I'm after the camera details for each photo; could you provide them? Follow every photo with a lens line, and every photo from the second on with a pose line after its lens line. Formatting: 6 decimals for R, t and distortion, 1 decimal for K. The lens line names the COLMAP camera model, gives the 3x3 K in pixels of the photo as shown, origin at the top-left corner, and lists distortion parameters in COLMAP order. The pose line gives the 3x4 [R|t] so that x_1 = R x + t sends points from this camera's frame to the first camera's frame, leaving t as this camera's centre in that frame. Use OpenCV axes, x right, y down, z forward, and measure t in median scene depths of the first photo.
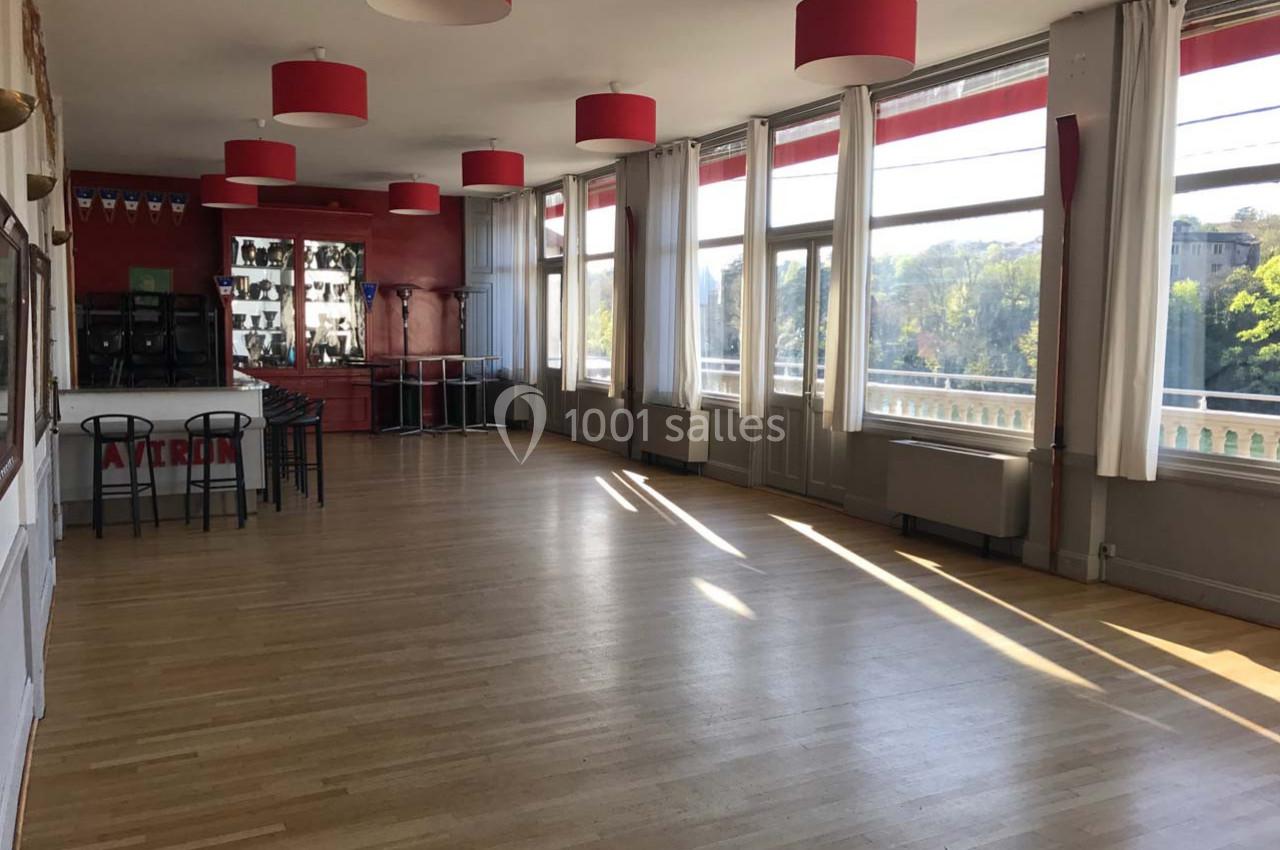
lens RADIAL K [[1068.0, 0, 640.0], [0, 1068.0, 425.0], [0, 0, 1]] dist [-0.084065, 0.186043]
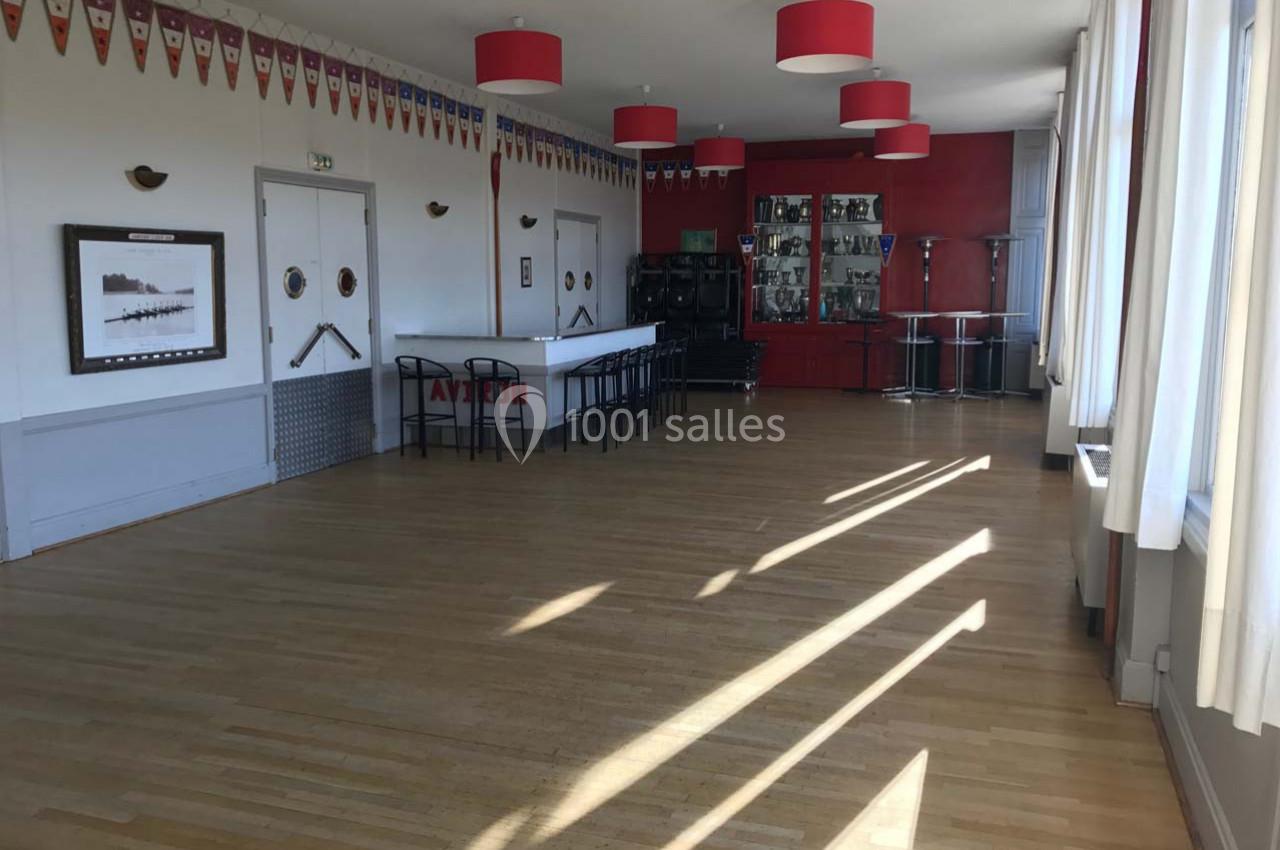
lens RADIAL K [[1052.6, 0, 640.0], [0, 1052.6, 425.0], [0, 0, 1]] dist [0.142331, -0.249490]
pose [[0.693118, 0.088786, -0.715335, 0.319402], [-0.058239, 0.996039, 0.067196, -0.016075], [0.718467, -0.004914, 0.695543, 0.188209]]
